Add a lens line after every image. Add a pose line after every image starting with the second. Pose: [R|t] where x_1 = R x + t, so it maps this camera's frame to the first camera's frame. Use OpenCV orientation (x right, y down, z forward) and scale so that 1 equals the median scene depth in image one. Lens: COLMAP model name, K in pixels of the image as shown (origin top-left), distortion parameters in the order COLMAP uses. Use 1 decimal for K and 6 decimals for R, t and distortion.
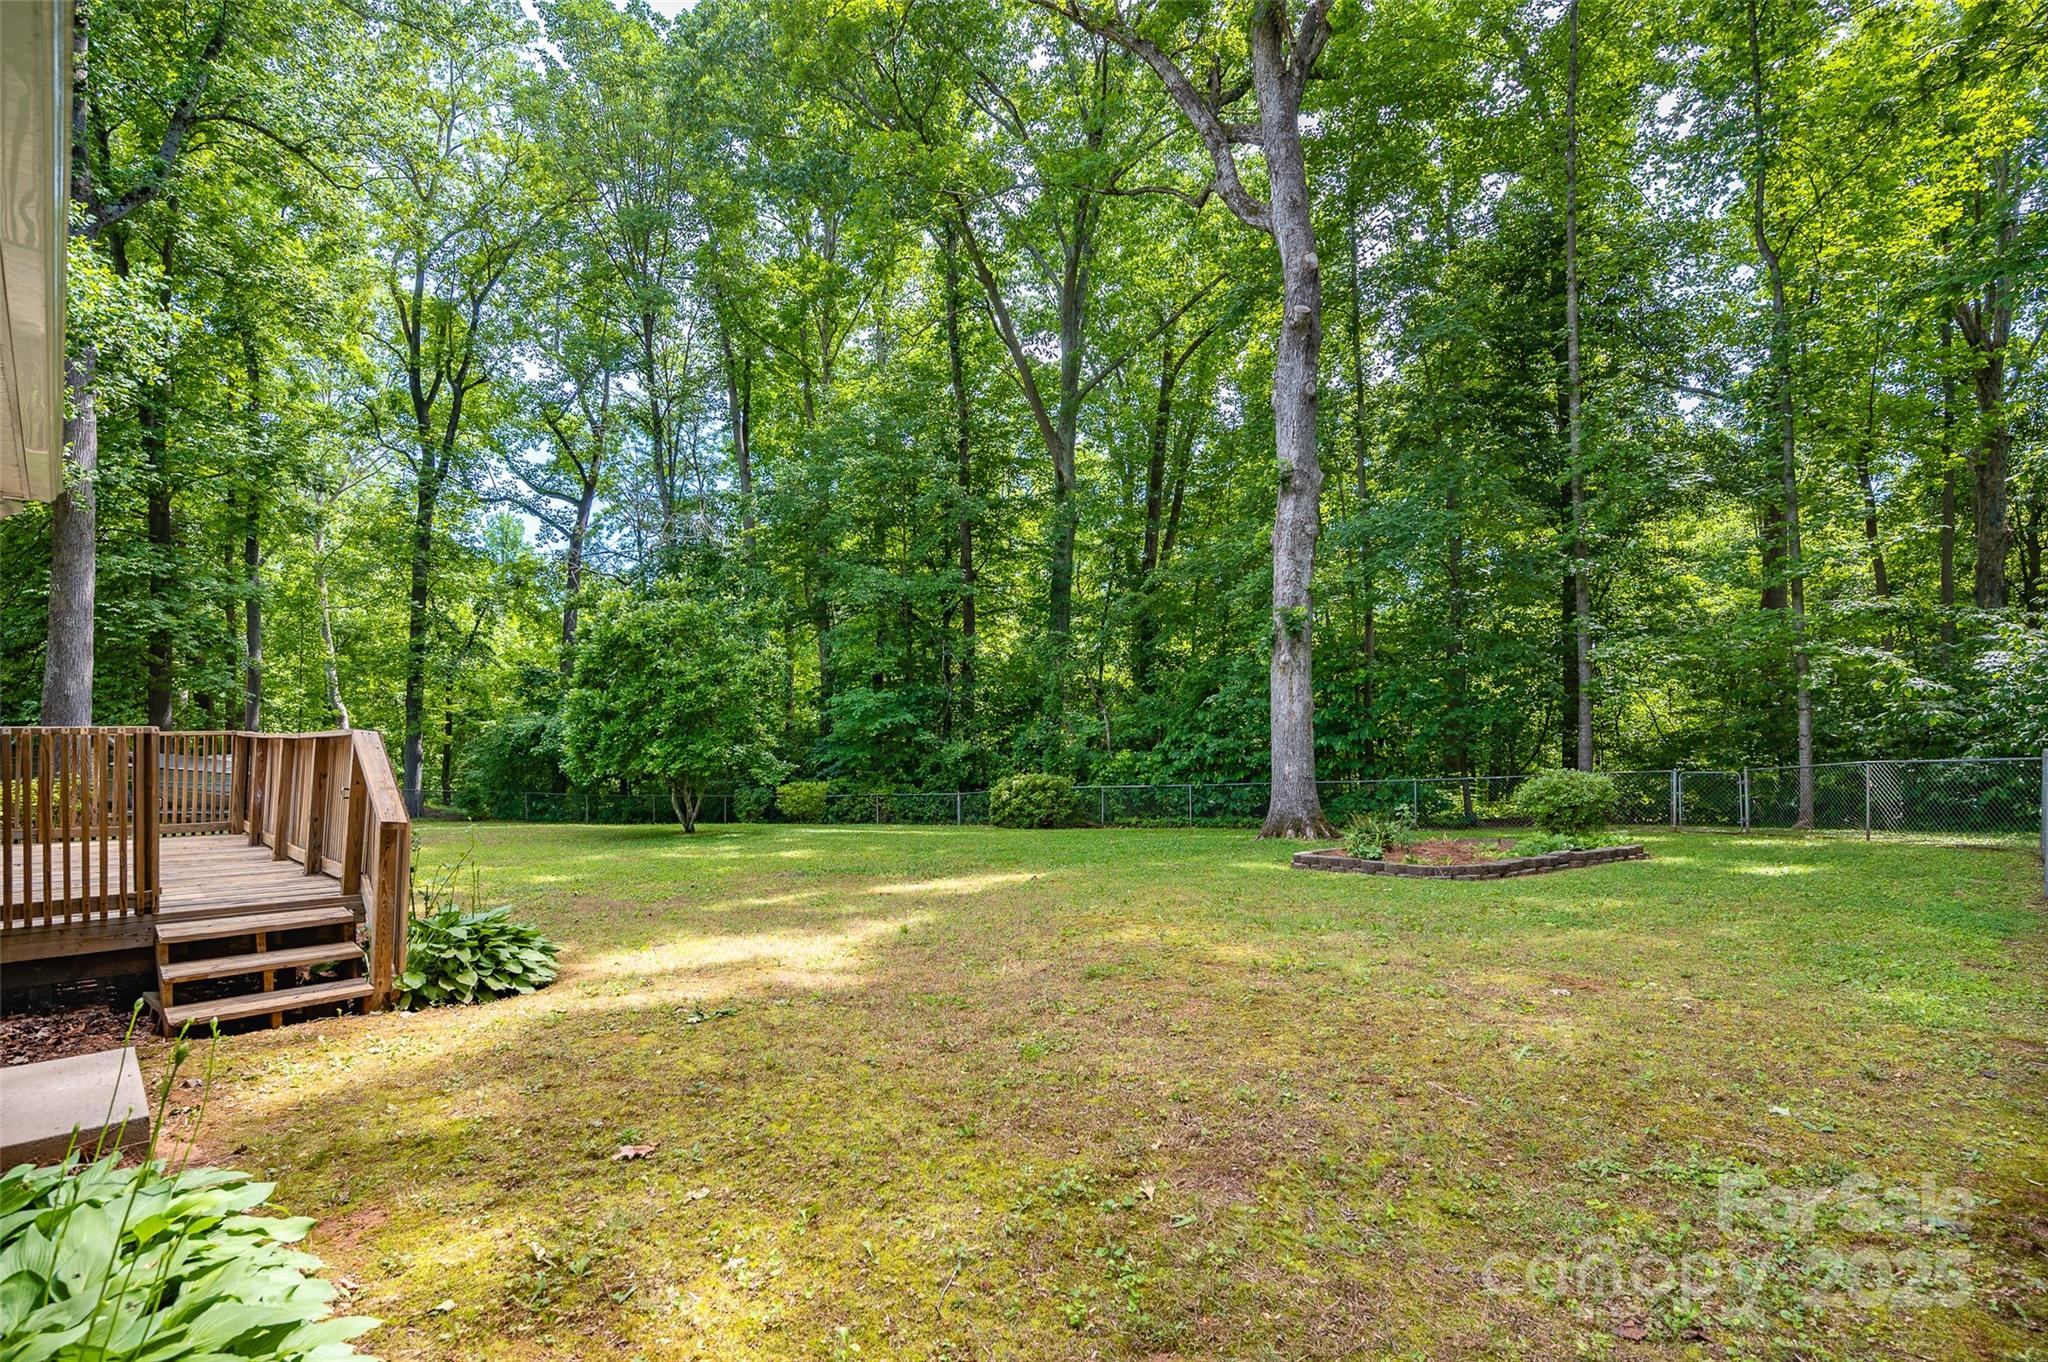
lens RADIAL K [[938.9, 0, 1024.0], [0, 938.9, 681.0], [0, 0, 1]] dist [0.000013, -0.000002]
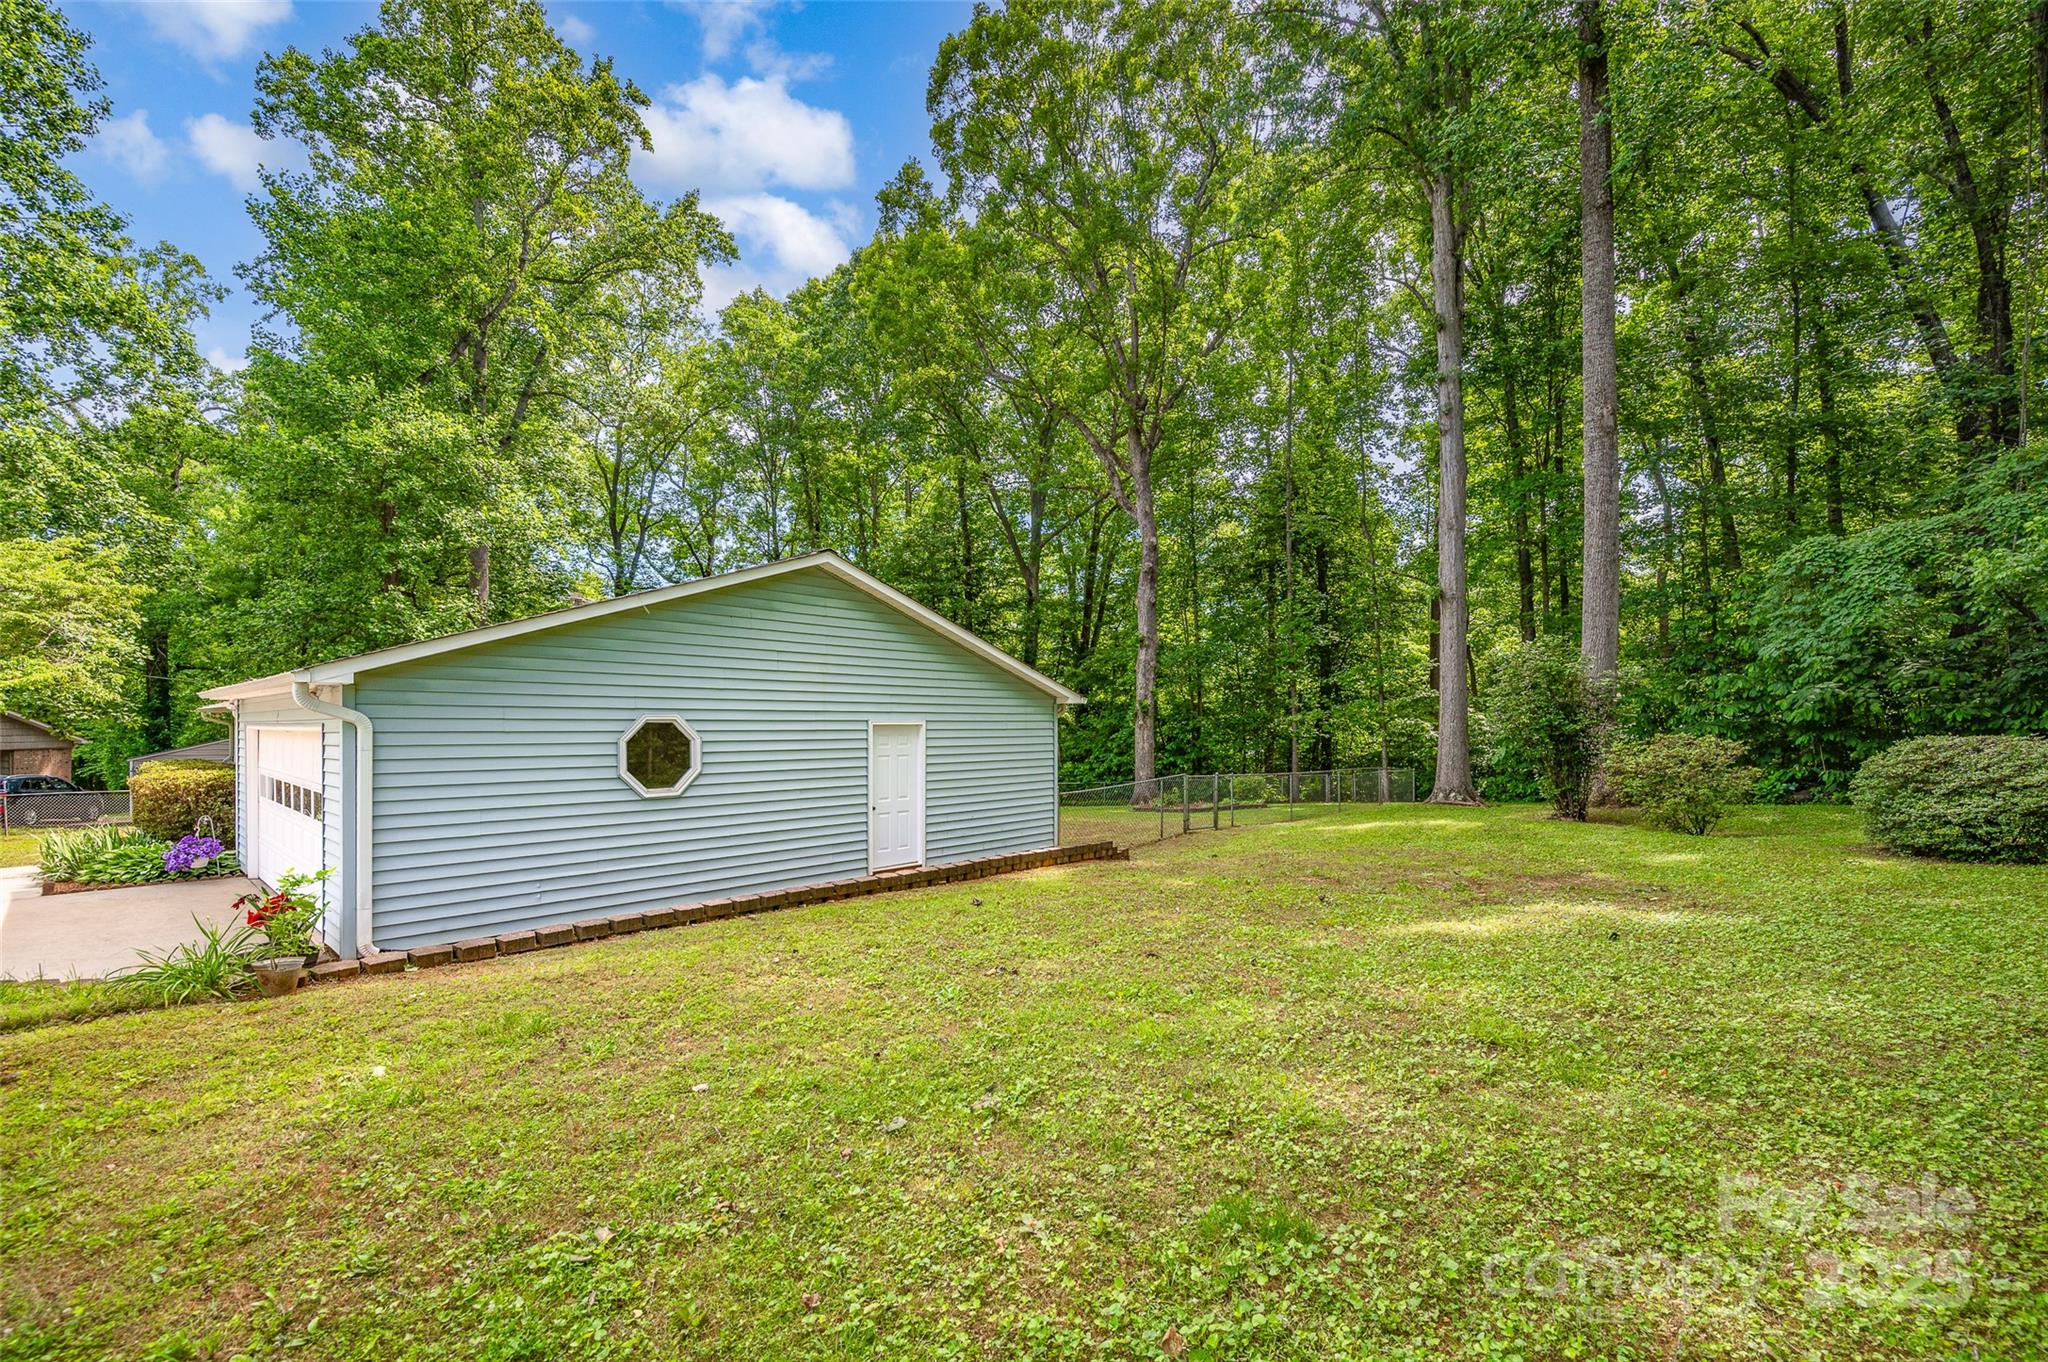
lens RADIAL K [[902.5, 0, 1024.0], [0, 902.5, 681.0], [0, 0, 1]] dist [0.000037, -0.000002]
pose [[0.998527, 0.003830, 0.054119, -0.057092], [-0.003457, 0.999970, -0.006974, -0.056317], [-0.054144, 0.006776, 0.998510, -0.573848]]
